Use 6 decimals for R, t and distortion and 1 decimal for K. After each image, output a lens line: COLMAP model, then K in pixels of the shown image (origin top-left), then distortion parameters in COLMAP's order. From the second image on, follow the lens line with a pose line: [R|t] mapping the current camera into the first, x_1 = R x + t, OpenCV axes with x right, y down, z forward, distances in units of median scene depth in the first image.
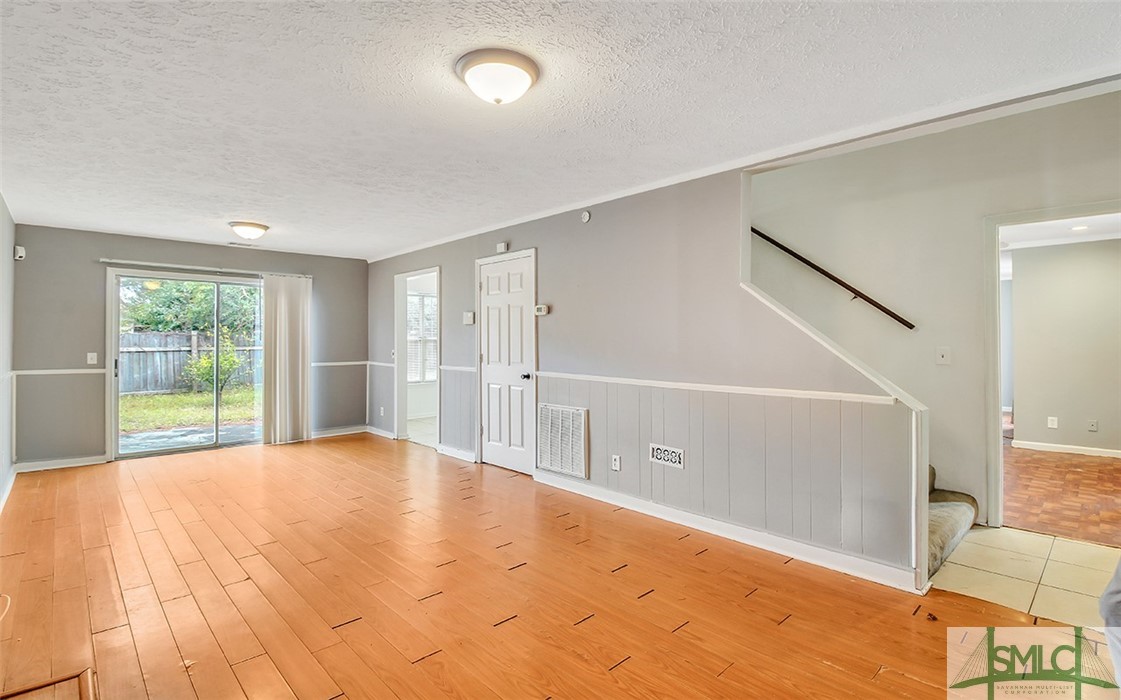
lens RADIAL K [[536.7, 0, 560.6], [0, 536.7, 342.8], [0, 0, 1]] dist [-0.011623, -0.000458]
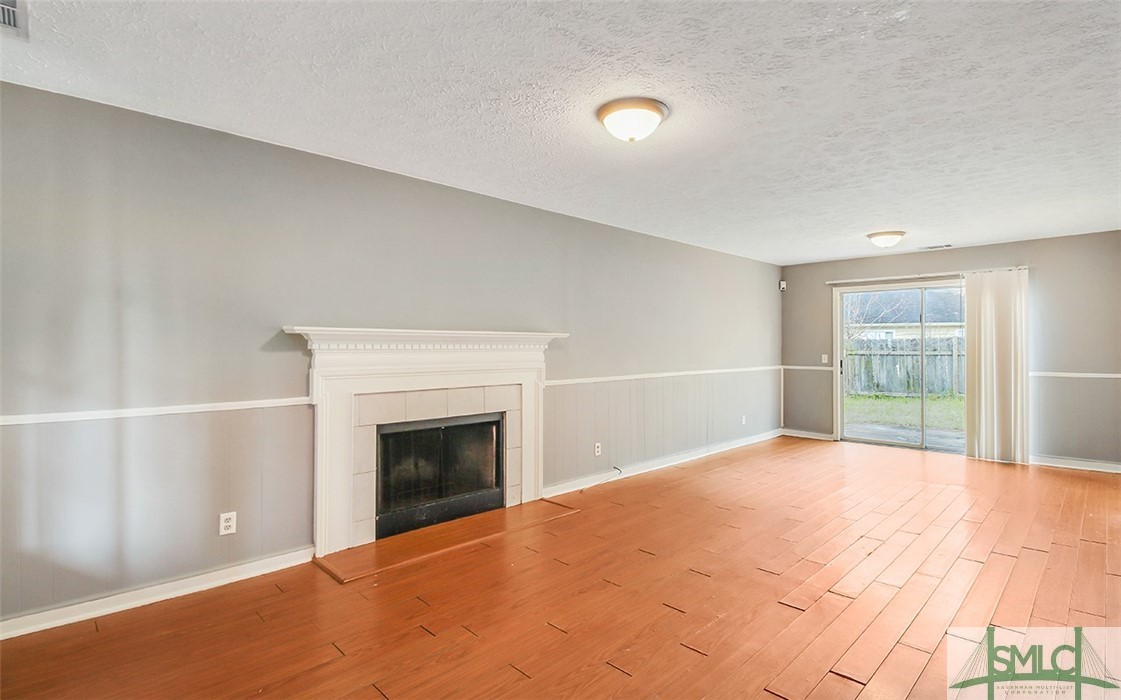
lens RADIAL K [[536.7, 0, 562.1], [0, 536.7, 346.5], [0, 0, 1]] dist [-0.011623, -0.000458]
pose [[0.003629, 0.001198, -0.999993, 0.430520], [-0.002792, 0.999995, 0.001188, -0.000513], [0.999990, 0.002788, 0.003632, 0.346328]]
